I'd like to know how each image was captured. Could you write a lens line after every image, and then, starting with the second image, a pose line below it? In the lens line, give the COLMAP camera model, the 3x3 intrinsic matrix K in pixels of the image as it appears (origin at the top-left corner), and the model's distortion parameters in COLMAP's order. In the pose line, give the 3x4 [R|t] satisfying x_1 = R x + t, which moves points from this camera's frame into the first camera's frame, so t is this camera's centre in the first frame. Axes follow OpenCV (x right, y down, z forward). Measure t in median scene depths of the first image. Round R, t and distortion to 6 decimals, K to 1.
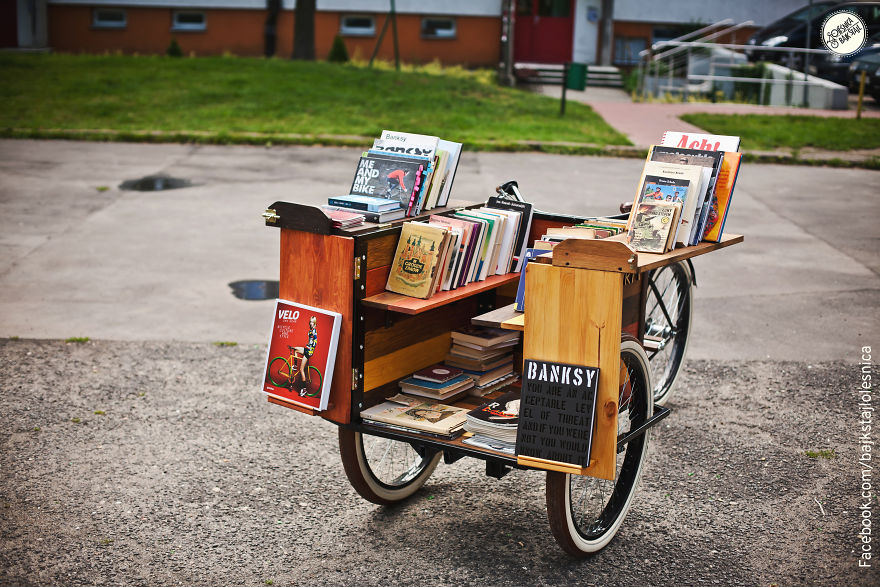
lens RADIAL K [[1301.7, 0, 440.0], [0, 1301.7, 293.5], [0, 0, 1]] dist [-0.138092, 0.072279]
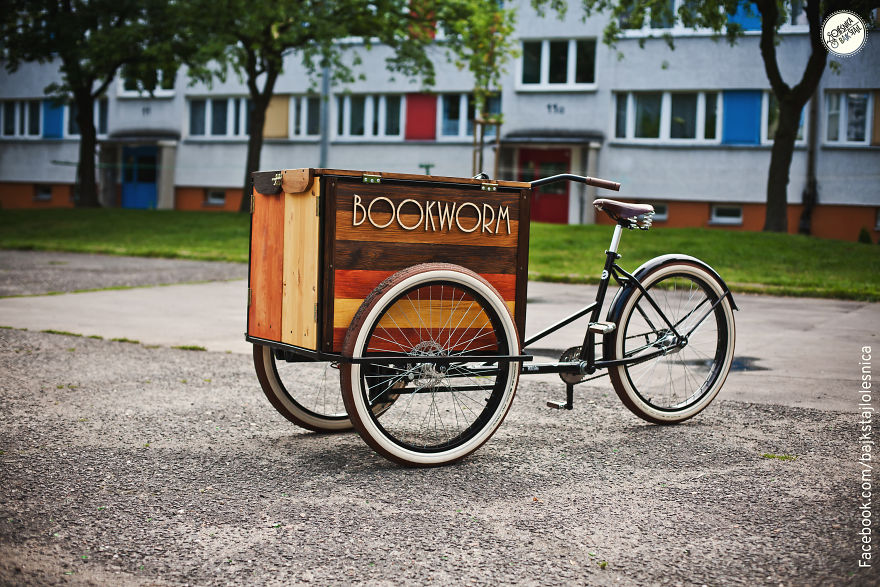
lens RADIAL K [[1301.7, 0, 440.0], [0, 1301.7, 293.5], [0, 0, 1]] dist [-0.138092, 0.072279]
pose [[0.883788, 0.026897, -0.467113, 0.195116], [-0.108677, 0.982843, -0.149026, 0.066267], [0.455091, 0.182472, 0.871548, 0.006697]]
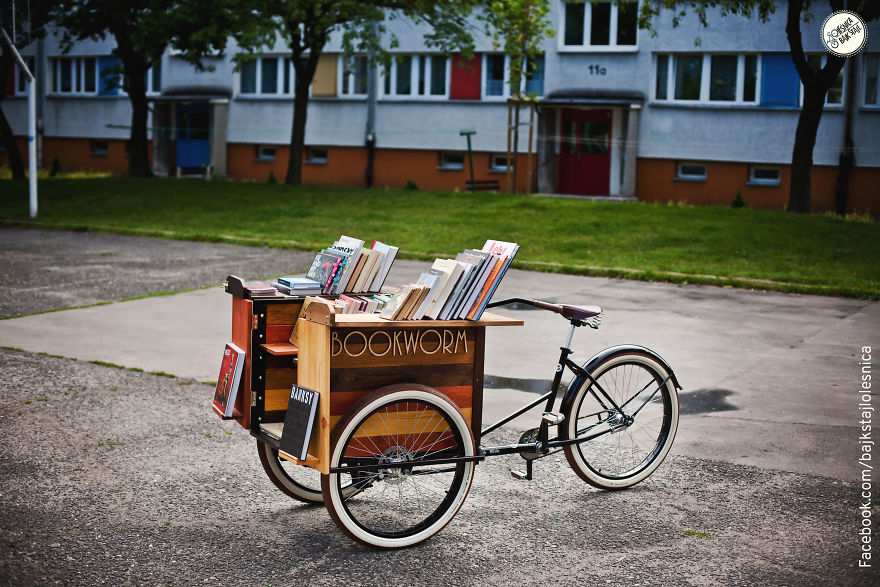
lens RADIAL K [[1301.7, 0, 440.0], [0, 1301.7, 293.5], [0, 0, 1]] dist [-0.138092, 0.072279]
pose [[0.861867, 0.054822, -0.504163, 0.249047], [-0.115173, 0.989322, -0.089311, 0.016189], [0.493883, 0.135040, 0.858978, -0.046859]]
